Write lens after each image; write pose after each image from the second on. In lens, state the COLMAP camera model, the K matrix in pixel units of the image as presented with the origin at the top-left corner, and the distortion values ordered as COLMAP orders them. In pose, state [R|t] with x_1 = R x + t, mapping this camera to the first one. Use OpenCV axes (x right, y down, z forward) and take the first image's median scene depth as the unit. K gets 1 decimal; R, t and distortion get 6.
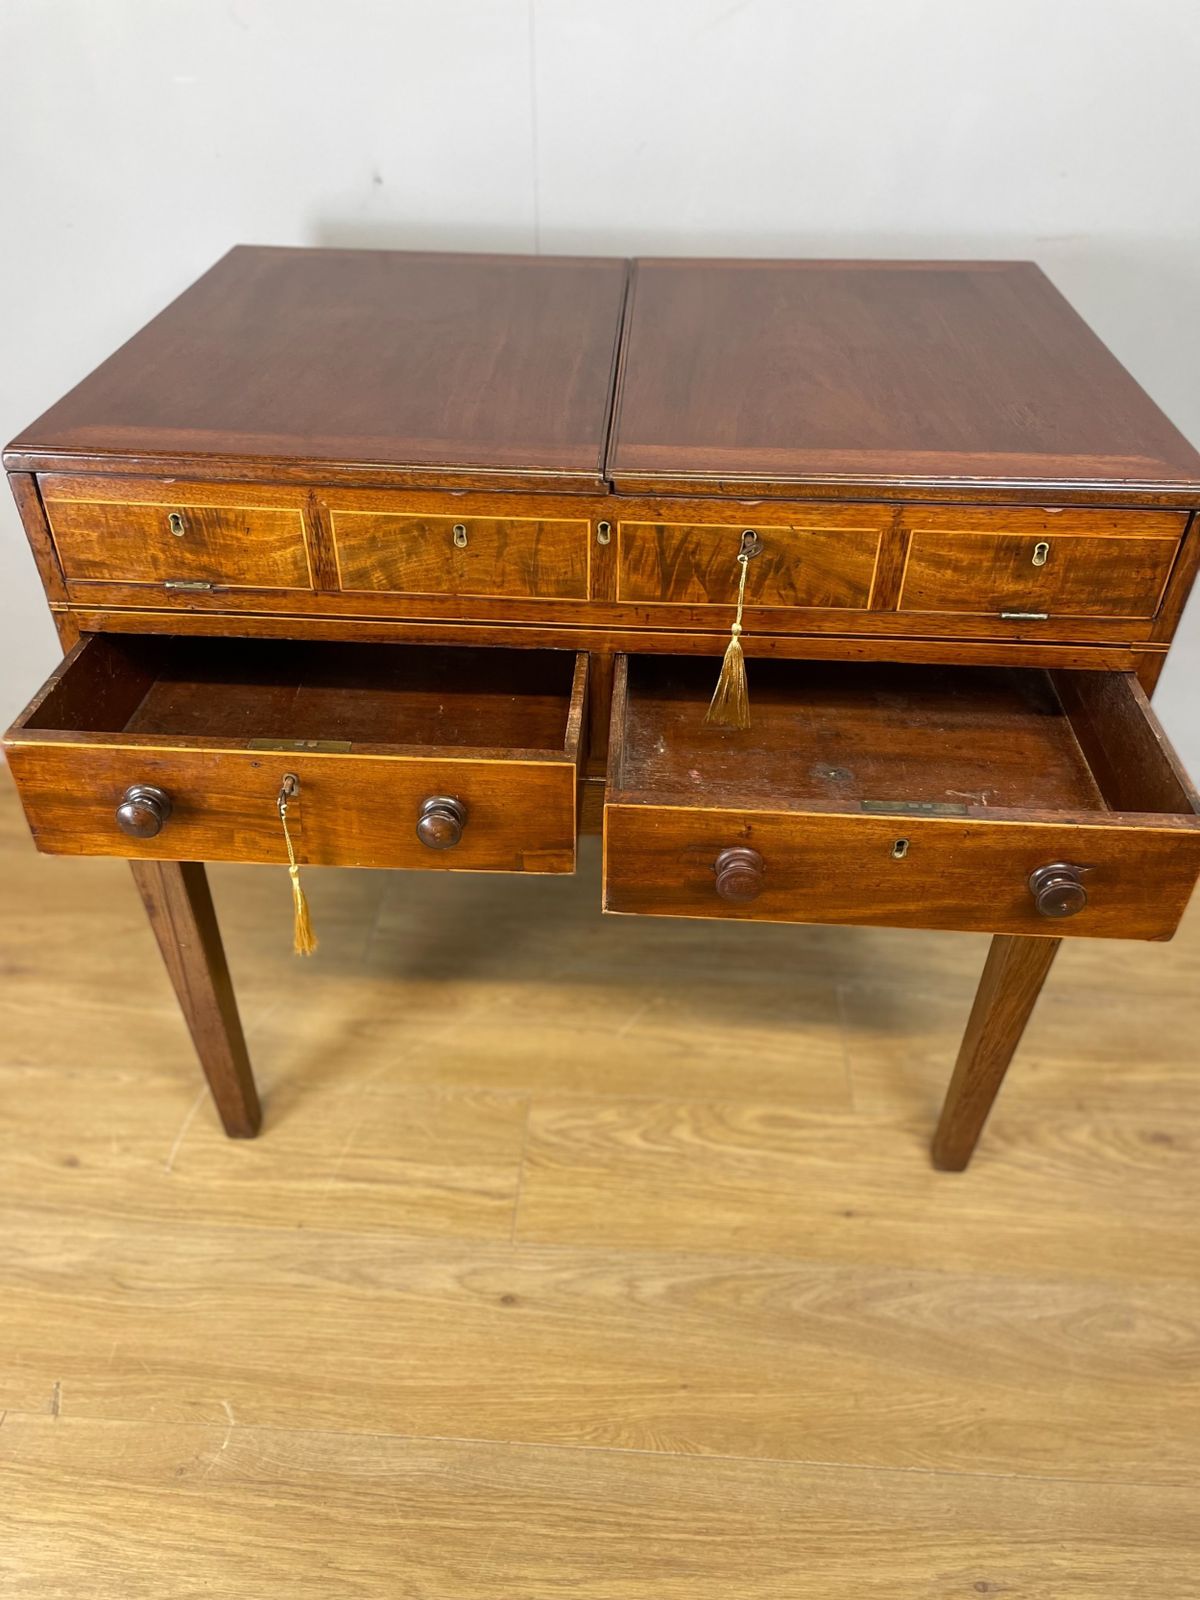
lens RADIAL K [[1203.5, 0, 600.0], [0, 1203.5, 800.0], [0, 0, 1]] dist [0.100091, -0.125241]
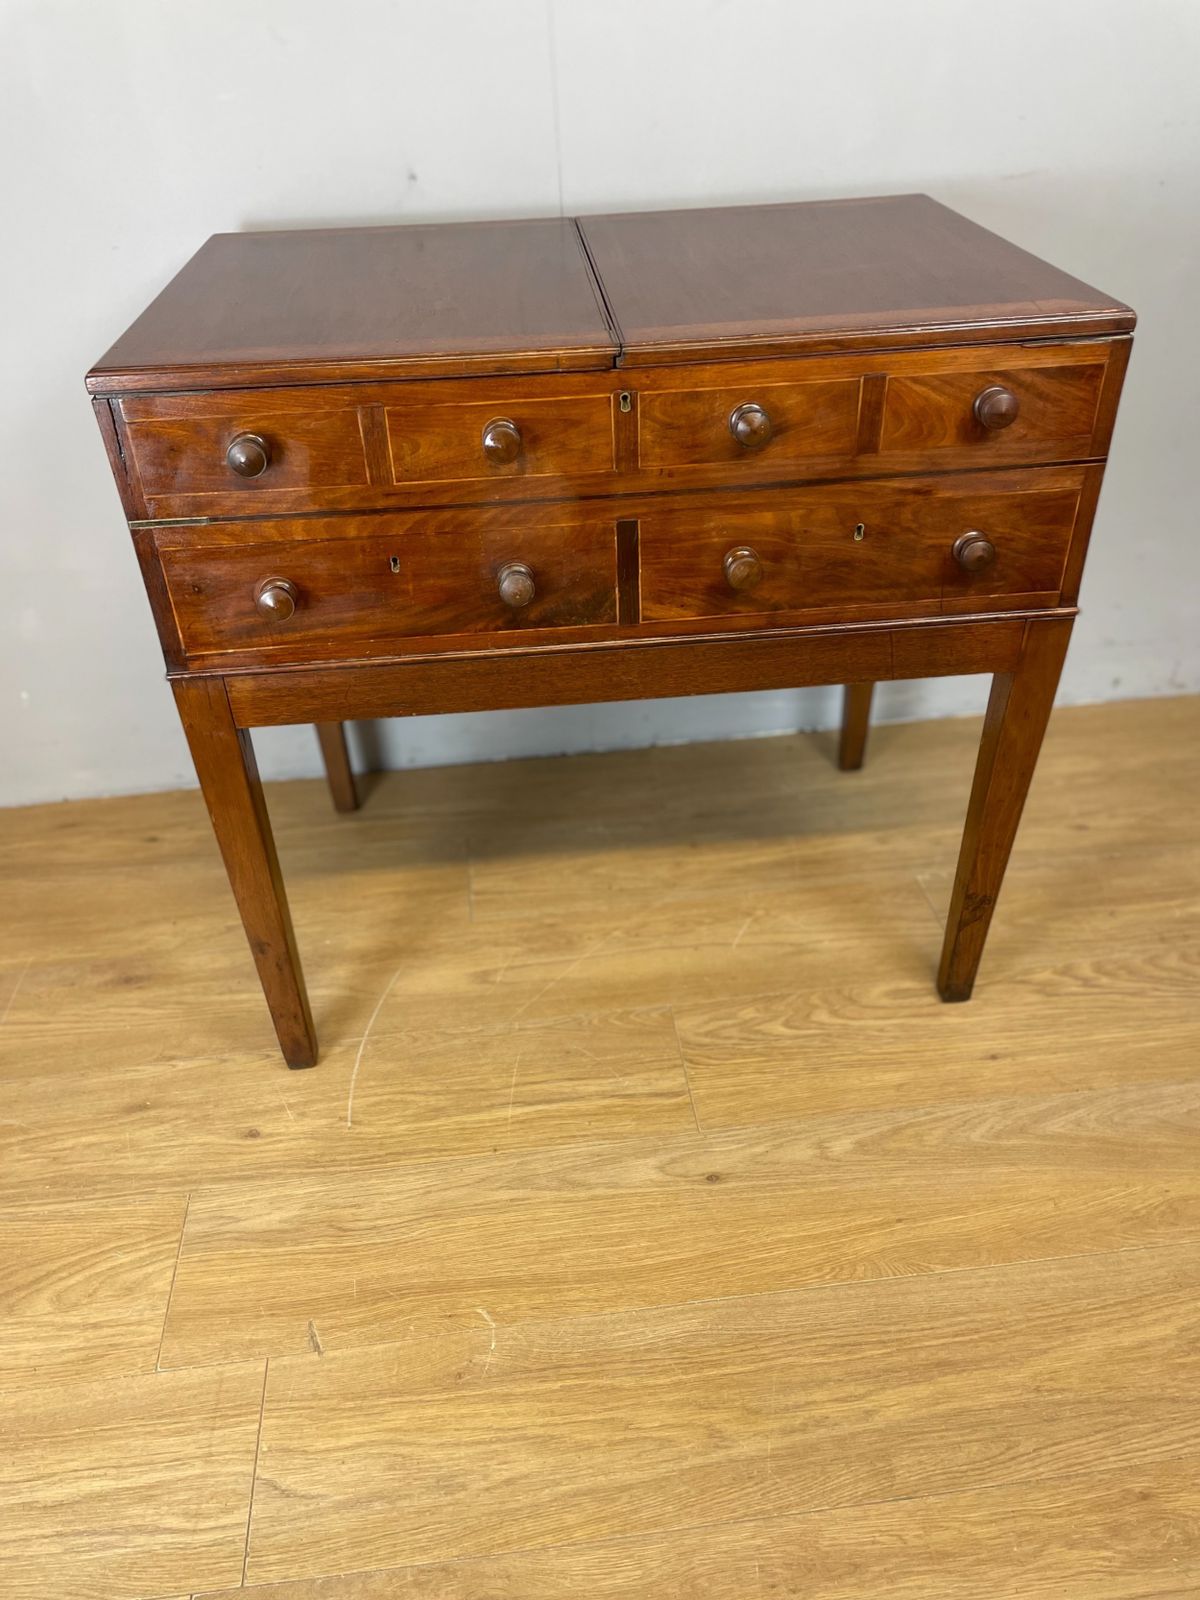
lens RADIAL K [[1197.1, 0, 595.5], [0, 1197.1, 794.3], [0, 0, 1]] dist [0.095504, -0.121785]
pose [[0.984352, -0.139031, 0.108267, -0.280015], [0.144471, 0.988526, -0.044105, 0.130556], [-0.100893, 0.059056, 0.993143, -0.054156]]
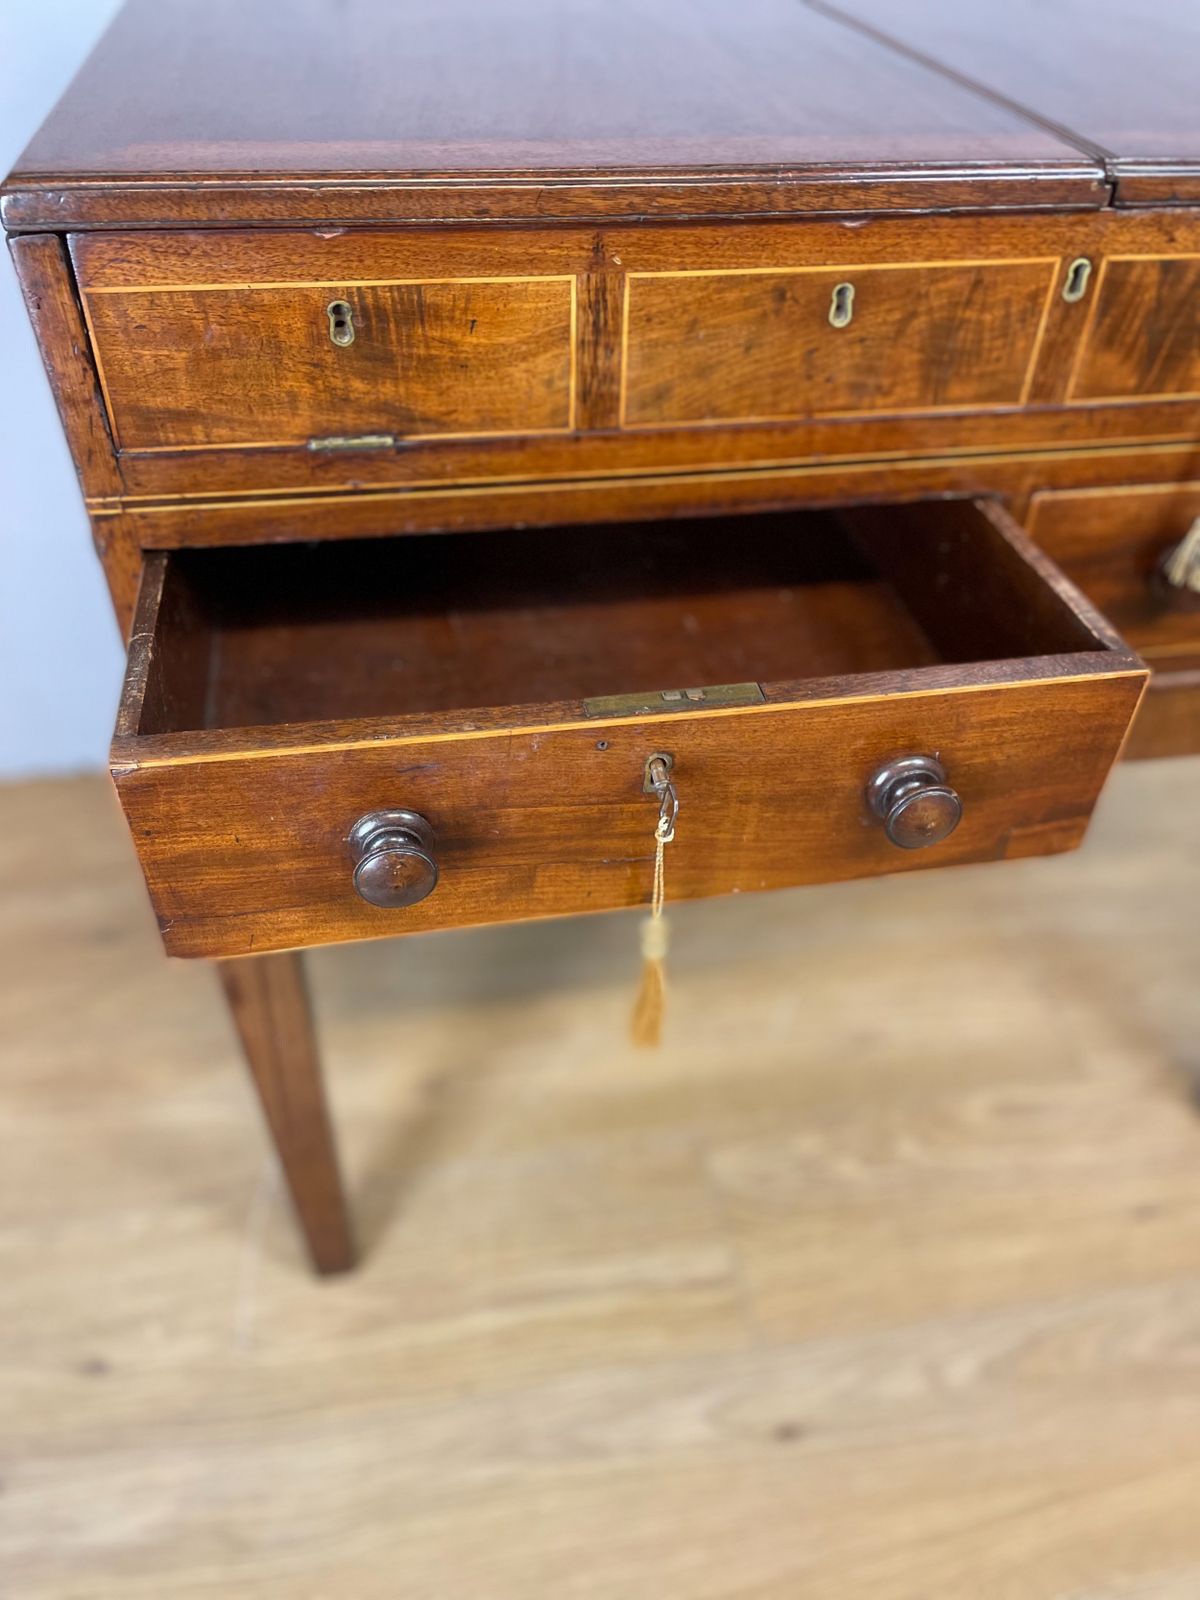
lens RADIAL K [[1216.1, 0, 606.7], [0, 1216.1, 794.8], [0, 0, 1]] dist [0.089417, -0.119487]
pose [[0.971660, -0.139927, 0.190519, -0.308022], [0.129118, 0.989290, 0.068078, -0.034929], [-0.198005, -0.041550, 0.979320, 0.365575]]
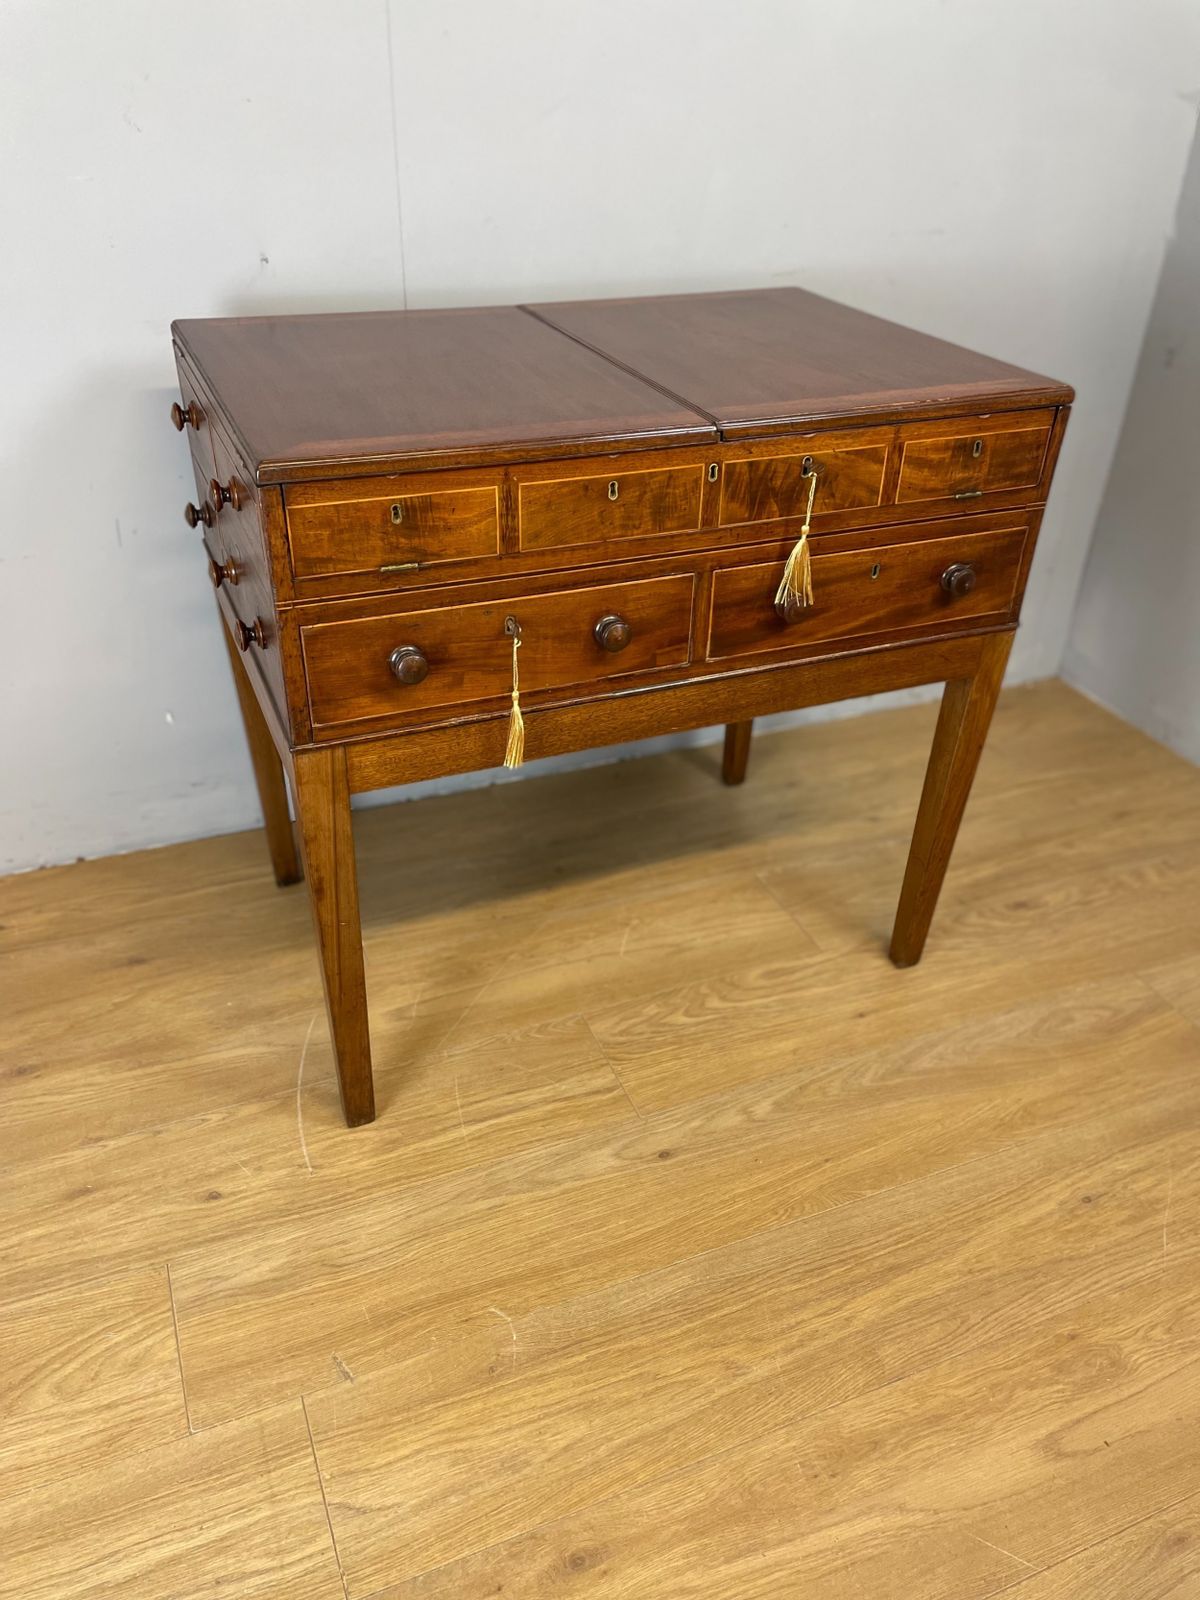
lens RADIAL K [[1198.3, 0, 600.0], [0, 1198.3, 790.0], [0, 0, 1]] dist [0.099706, -0.126056]
pose [[0.900093, -0.221220, 0.375360, -0.566774], [0.251953, 0.967135, -0.034184, 0.108158], [-0.355462, 0.125342, 0.926249, -0.117112]]
